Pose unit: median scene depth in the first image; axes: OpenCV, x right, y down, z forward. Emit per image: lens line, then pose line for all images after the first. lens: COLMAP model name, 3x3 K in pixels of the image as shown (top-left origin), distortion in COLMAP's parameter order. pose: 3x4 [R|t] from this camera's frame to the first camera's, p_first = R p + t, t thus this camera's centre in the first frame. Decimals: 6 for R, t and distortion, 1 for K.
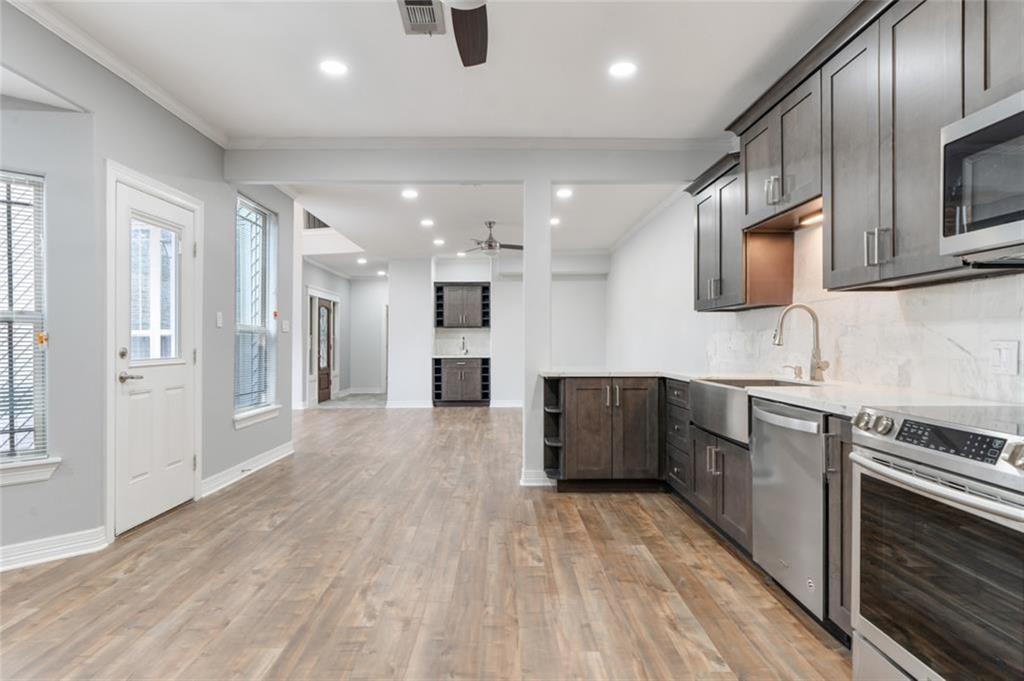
lens RADIAL K [[579.3, 0, 498.5], [0, 579.3, 341.1], [0, 0, 1]] dist [0.003702, 0.001747]
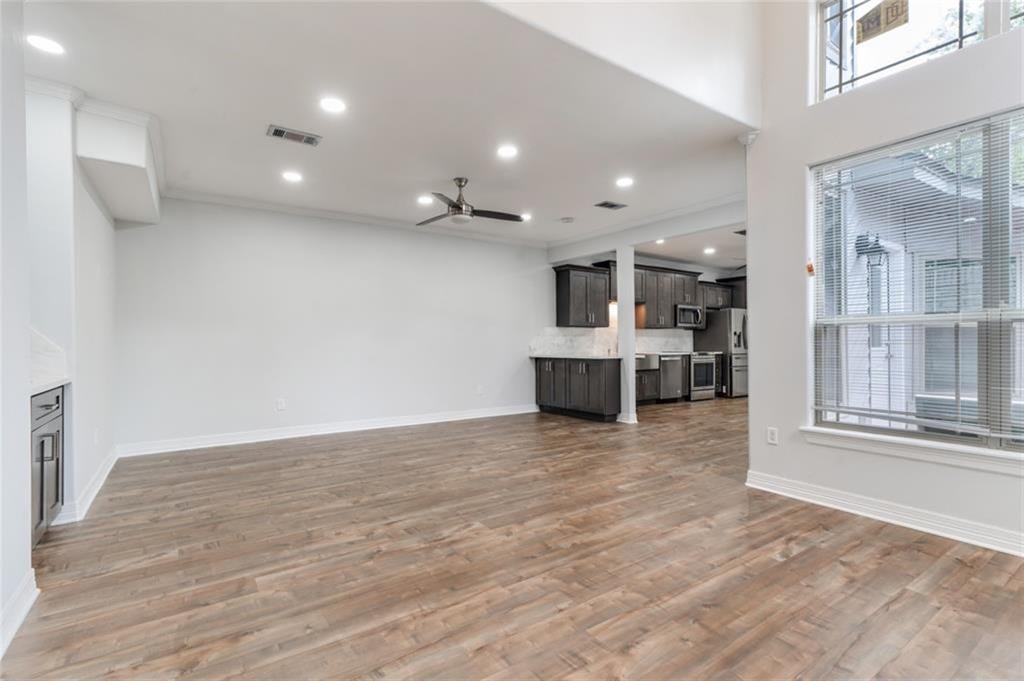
lens RADIAL K [[468.1, 0, 509.3], [0, 468.1, 343.1], [0, 0, 1]] dist [0.000501, 0.000022]
pose [[-0.567206, 0.003287, 0.823569, -1.341487], [0.001276, 0.999994, -0.003113, 0.022855], [-0.823575, -0.000715, -0.567207, 3.156533]]
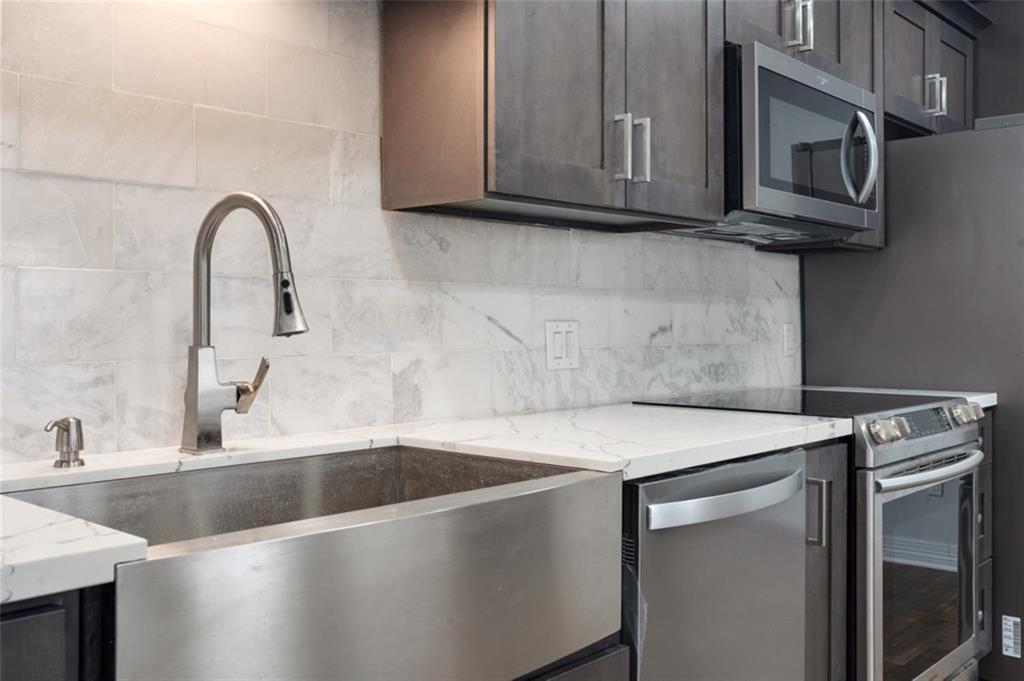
lens RADIAL K [[985.4, 0, 511.9], [0, 985.4, 311.2], [0, 0, 1]] dist [-0.019582, 0.005448]
pose [[-0.741049, 0.007260, 0.671412, 0.087594], [0.000165, 0.999943, -0.010630, 0.000400], [-0.671451, -0.007767, -0.741008, 1.338158]]
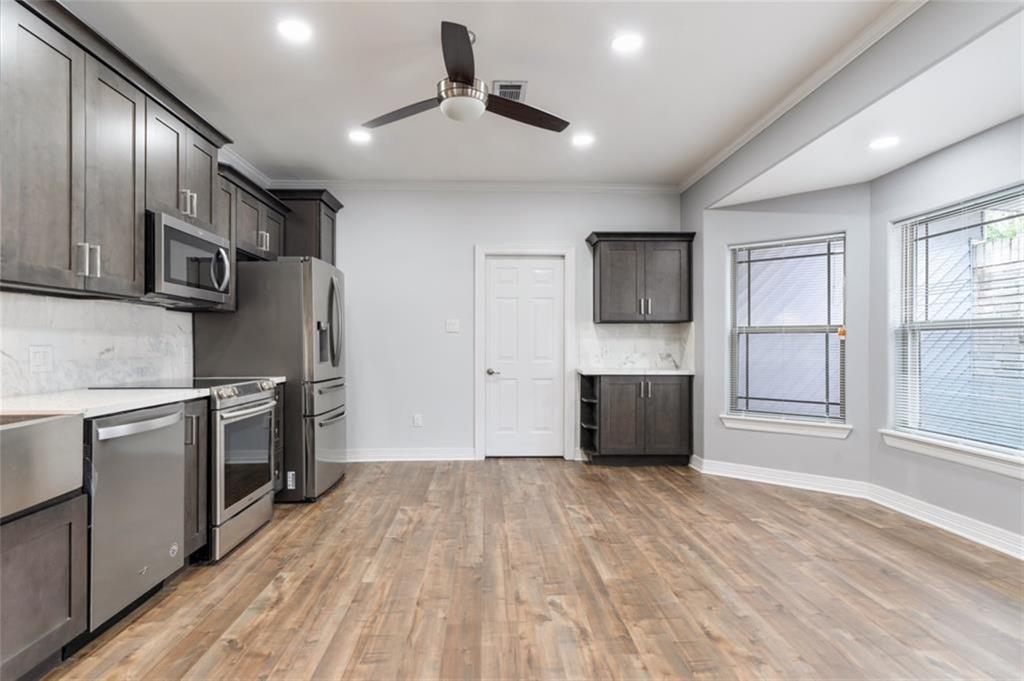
lens RADIAL K [[543.1, 0, 505.8], [0, 543.1, 341.4], [0, 0, 1]] dist [0.002582, -0.001055]
pose [[-0.999068, 0.002410, -0.043093, -0.070083], [0.002661, 0.999980, -0.005759, -0.000598], [0.043078, -0.005869, -0.999054, 1.567084]]
